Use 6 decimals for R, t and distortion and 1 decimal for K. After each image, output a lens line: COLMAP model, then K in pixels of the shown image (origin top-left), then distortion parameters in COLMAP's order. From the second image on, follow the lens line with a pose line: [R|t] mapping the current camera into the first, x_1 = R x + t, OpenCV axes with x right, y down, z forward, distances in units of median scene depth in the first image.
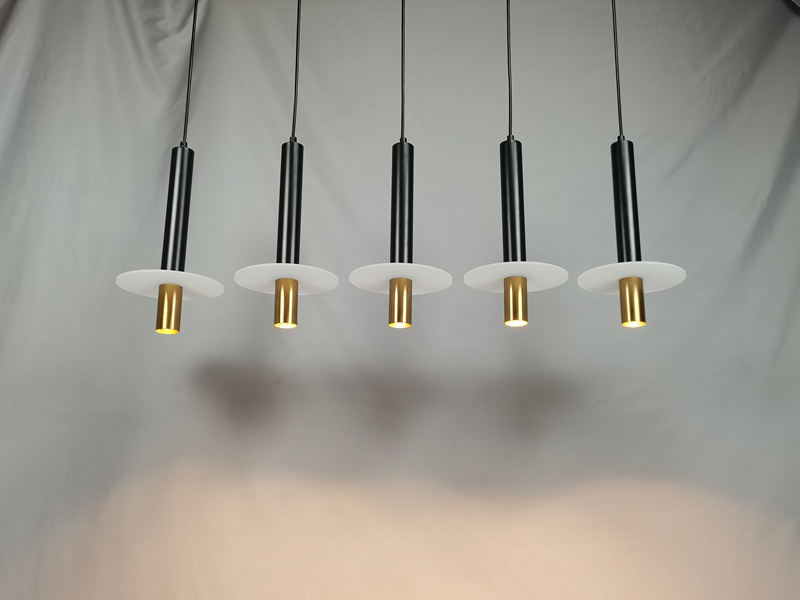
lens RADIAL K [[766.8, 0, 402.2], [0, 766.8, 296.5], [0, 0, 1]] dist [0.015571, 0.000000]
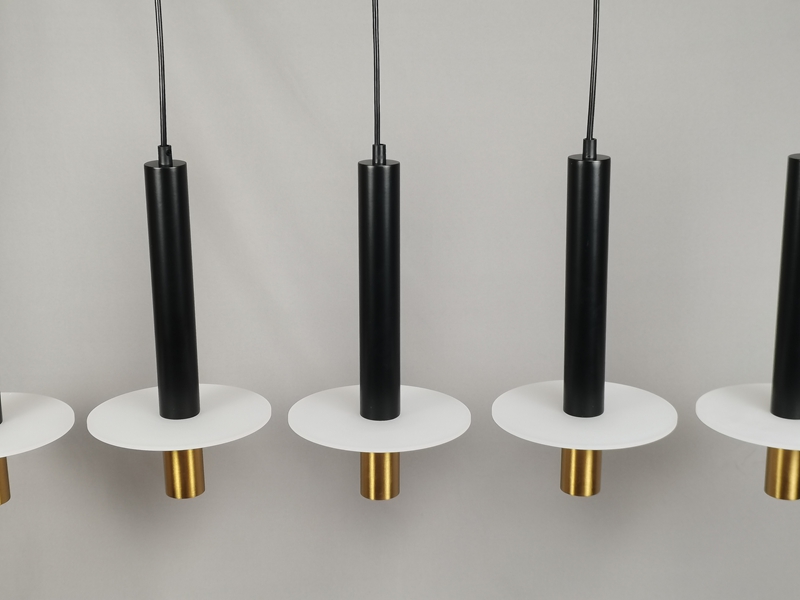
lens RADIAL K [[1333.4, 0, 400.7], [0, 1333.4, 291.5], [0, 0, 1]] dist [0.021958, 0.000000]
pose [[0.999230, -0.006700, -0.038664, 0.047119], [0.025127, 0.866059, 0.499310, -0.541222], [0.030140, -0.499897, 0.865560, 0.177688]]
